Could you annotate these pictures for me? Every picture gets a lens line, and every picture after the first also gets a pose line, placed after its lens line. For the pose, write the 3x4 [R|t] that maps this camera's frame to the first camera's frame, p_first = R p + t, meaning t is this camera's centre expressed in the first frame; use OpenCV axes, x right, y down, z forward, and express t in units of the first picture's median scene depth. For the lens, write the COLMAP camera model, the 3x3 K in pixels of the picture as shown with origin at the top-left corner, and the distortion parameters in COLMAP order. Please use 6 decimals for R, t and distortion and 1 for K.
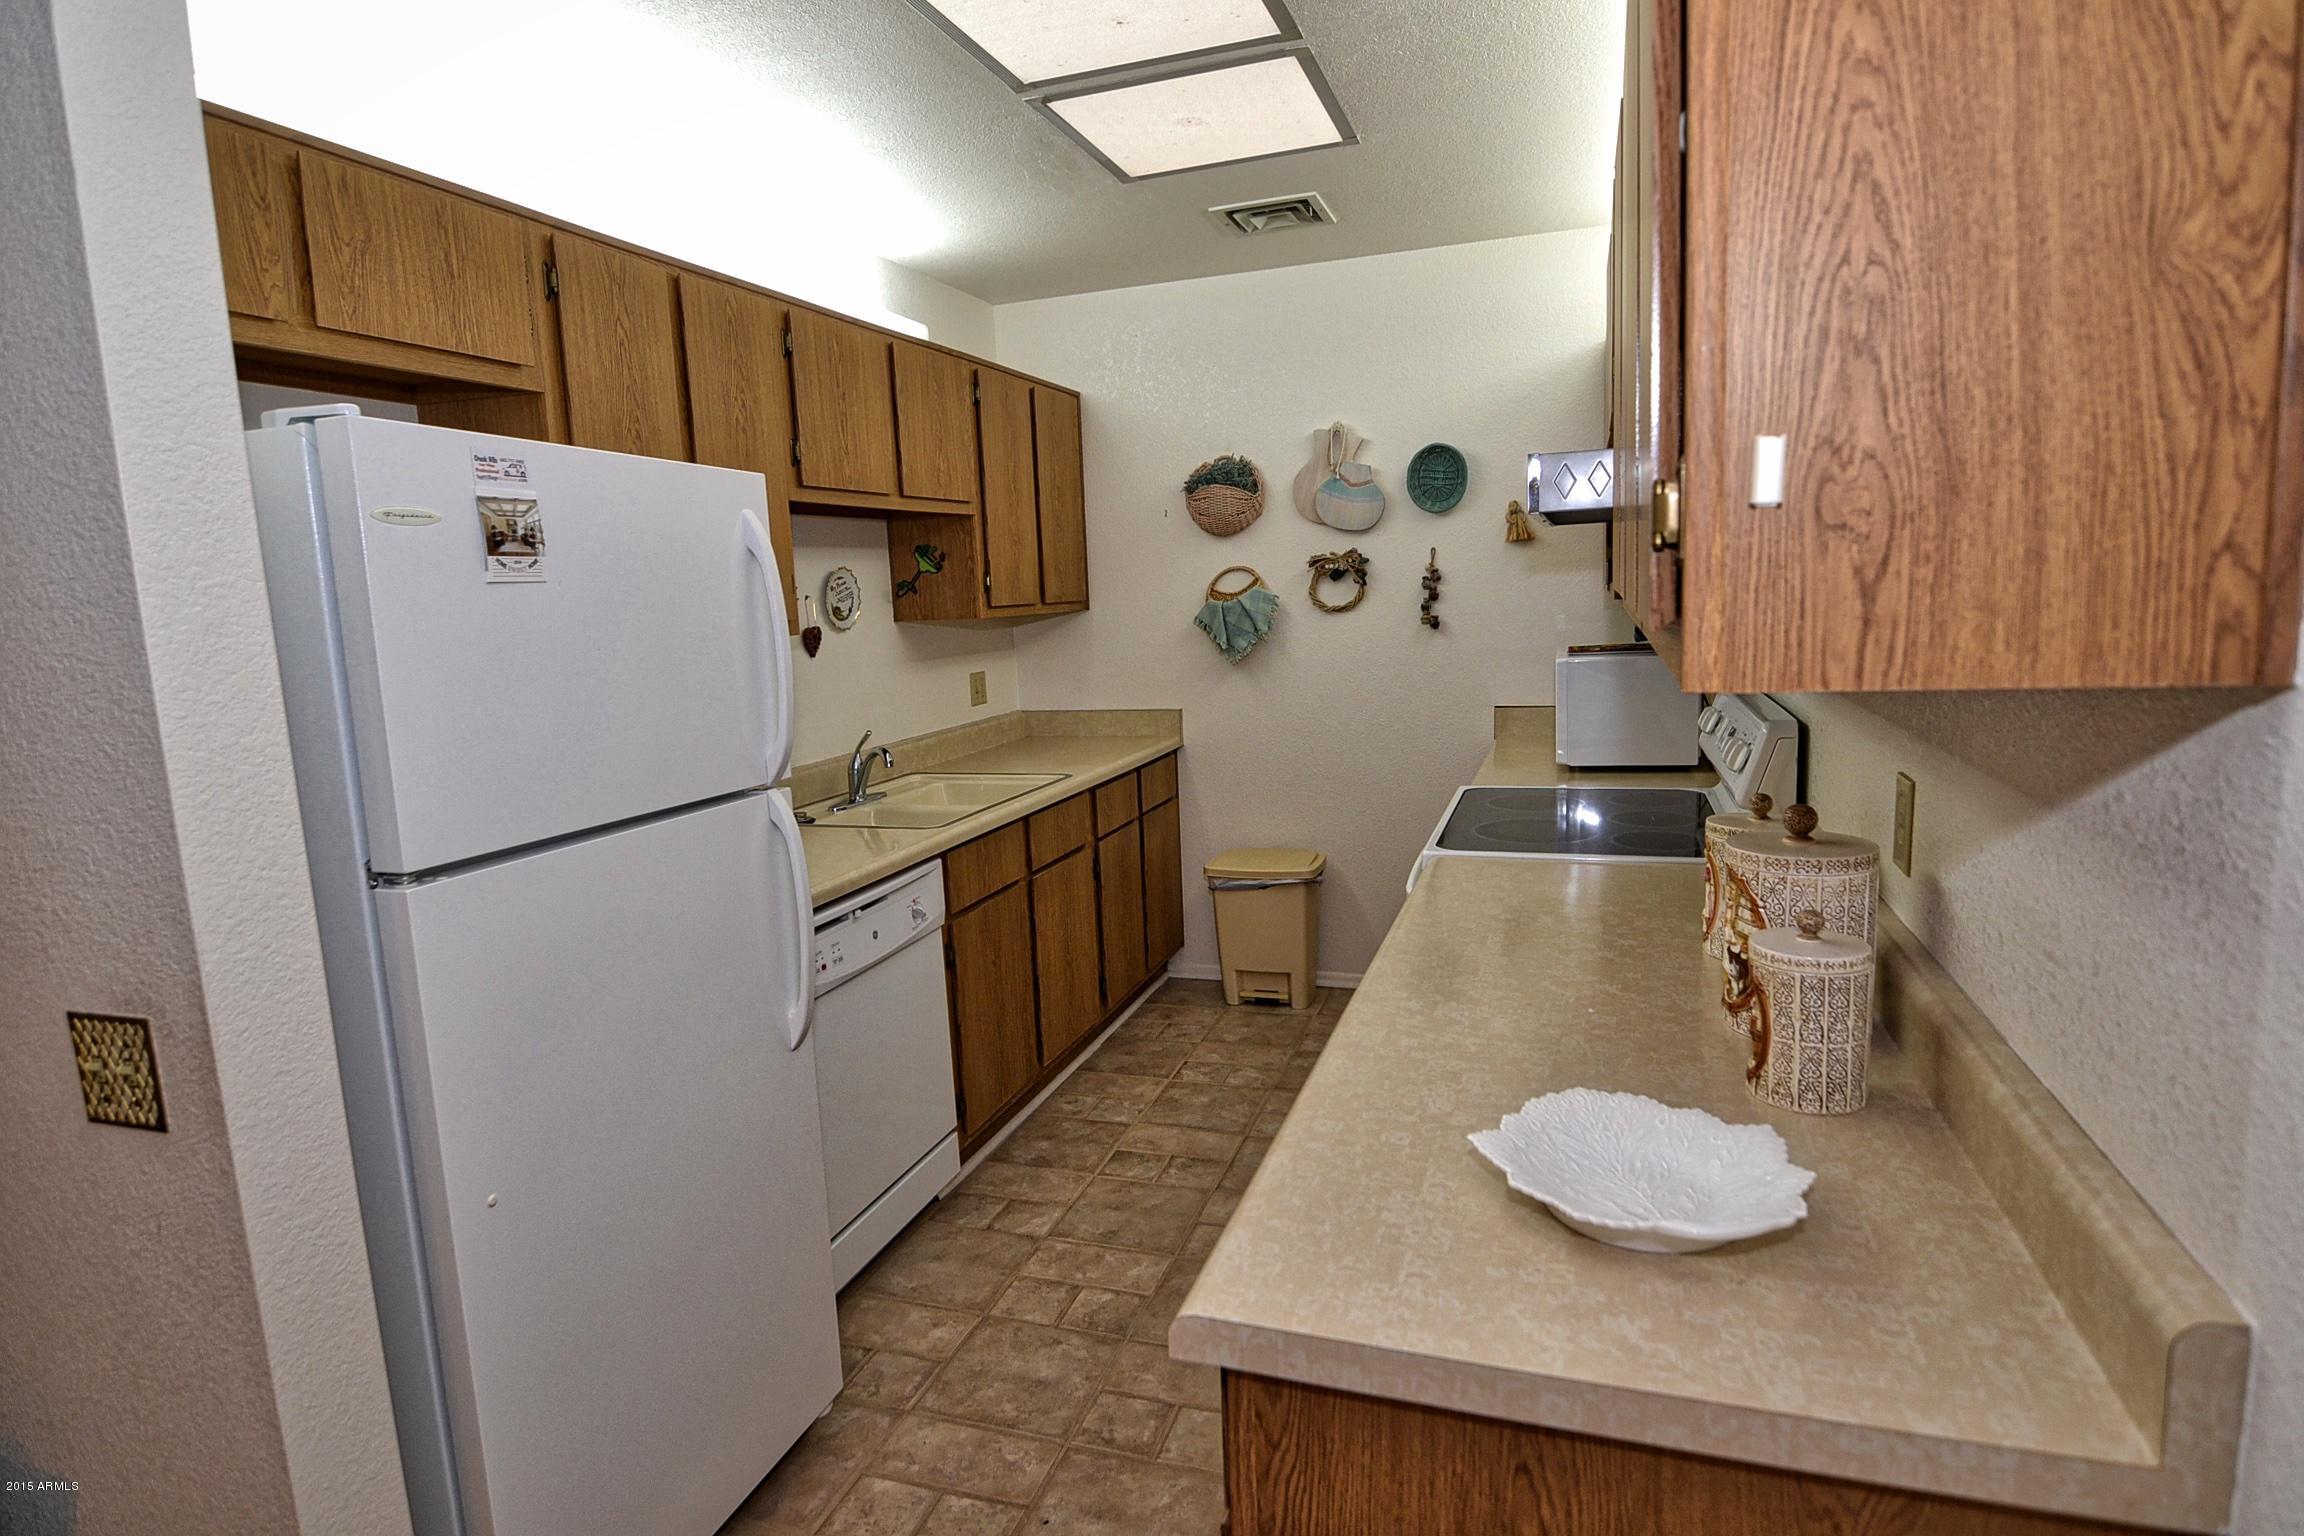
lens RADIAL K [[1234.8, 0, 1134.9], [0, 1234.8, 765.7], [0, 0, 1]] dist [-0.003348, -0.012350]
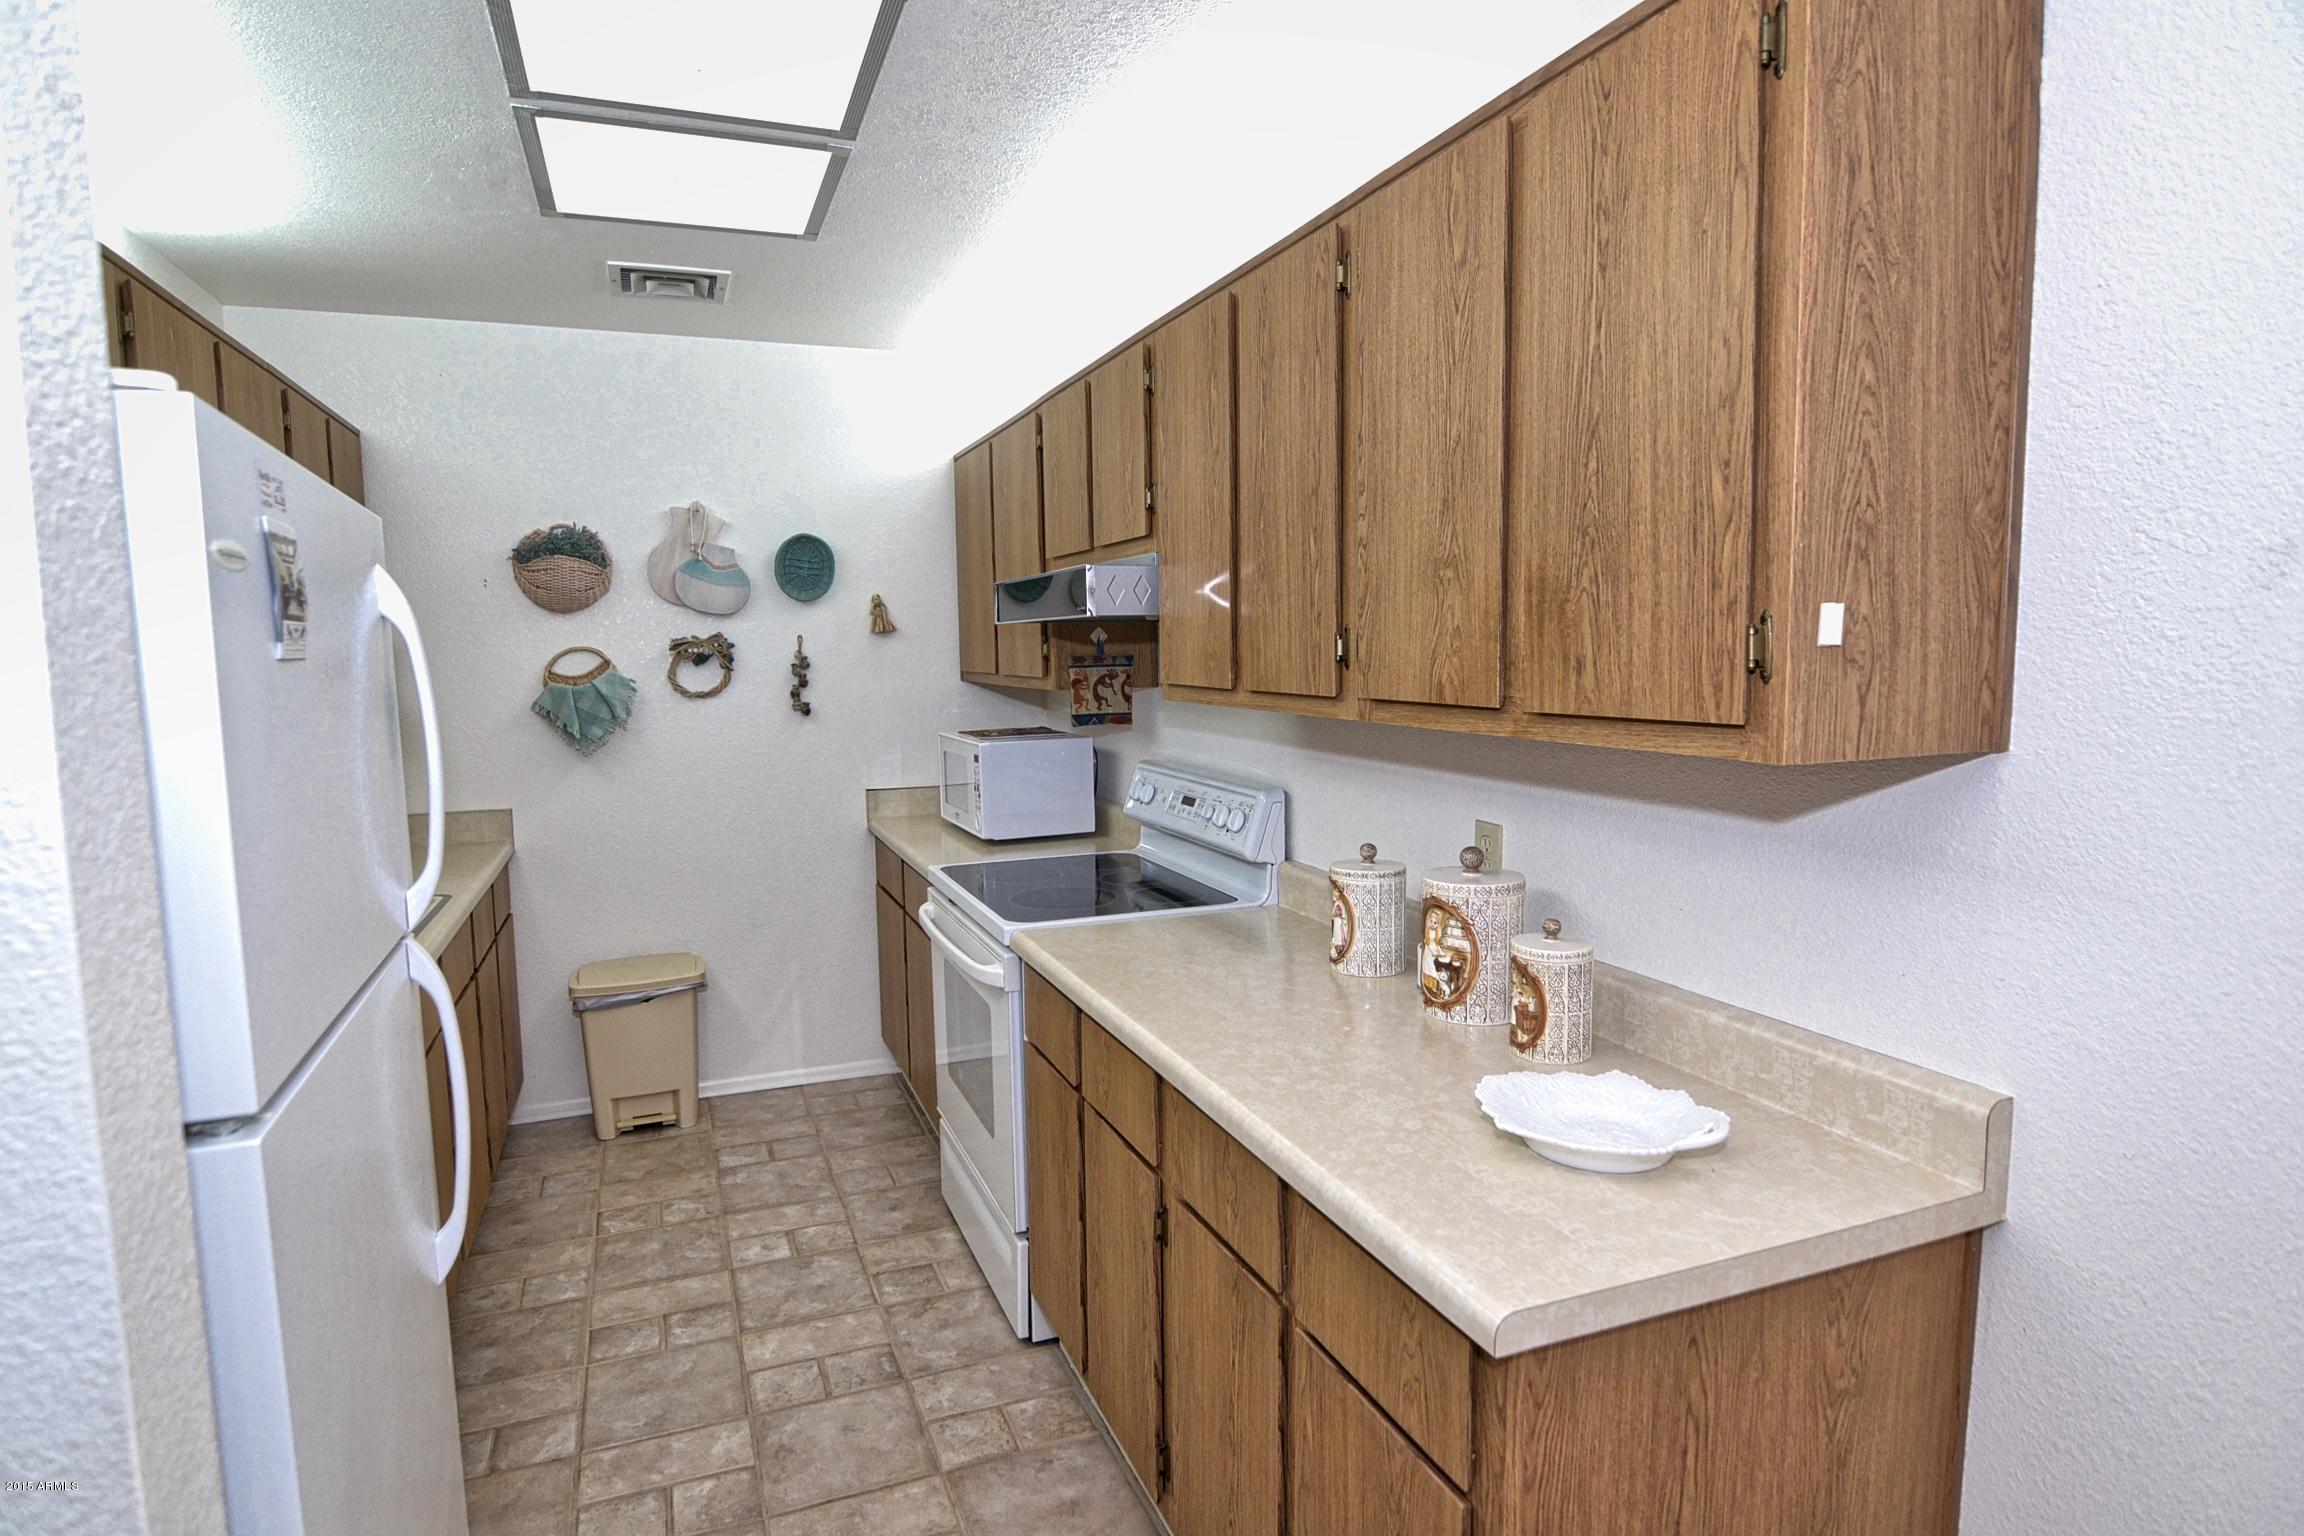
lens RADIAL K [[1234.8, 0, 1137.2], [0, 1234.8, 764.0], [0, 0, 1]] dist [-0.003348, -0.012350]
pose [[0.756377, -0.029348, 0.653478, -0.283759], [0.073827, 0.996440, -0.040703, -0.014169], [-0.649957, 0.079031, 0.755851, 0.091479]]
